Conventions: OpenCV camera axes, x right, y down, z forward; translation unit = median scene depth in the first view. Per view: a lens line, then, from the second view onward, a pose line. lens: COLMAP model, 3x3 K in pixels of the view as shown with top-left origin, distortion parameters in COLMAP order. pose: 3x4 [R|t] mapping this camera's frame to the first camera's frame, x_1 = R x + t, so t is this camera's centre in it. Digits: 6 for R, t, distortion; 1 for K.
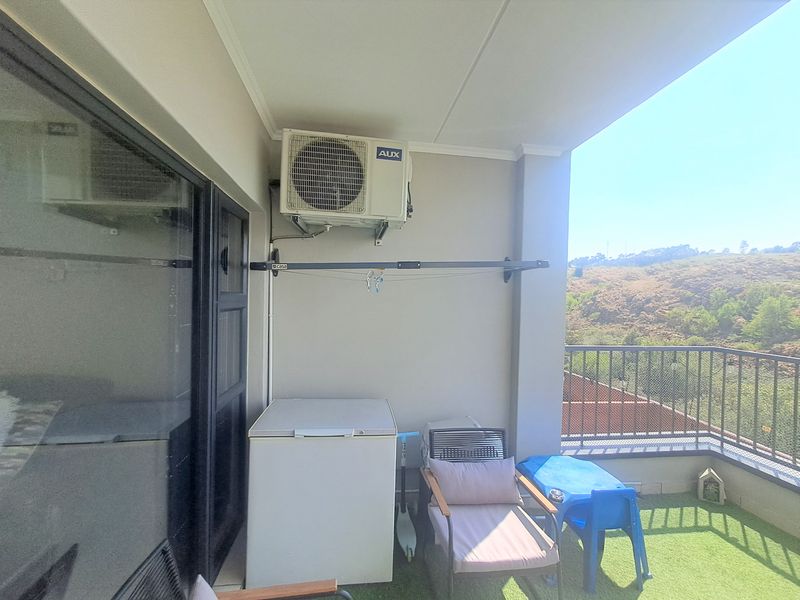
lens RADIAL K [[359.9, 0, 400.0], [0, 359.9, 300.0], [0, 0, 1]] dist [0.002155, 0.000517]
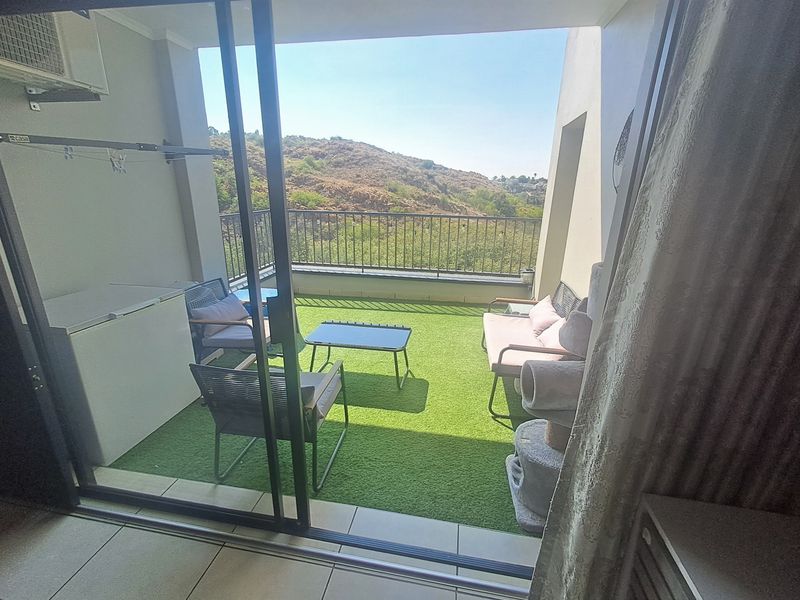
lens RADIAL K [[359.9, 0, 400.0], [0, 359.9, 300.0], [0, 0, 1]] dist [0.002155, 0.000517]
pose [[0.295858, -0.300830, 0.906626, -0.691397], [-0.011278, 0.947949, 0.318222, -0.012799], [-0.955165, -0.104373, 0.277065, -0.062713]]
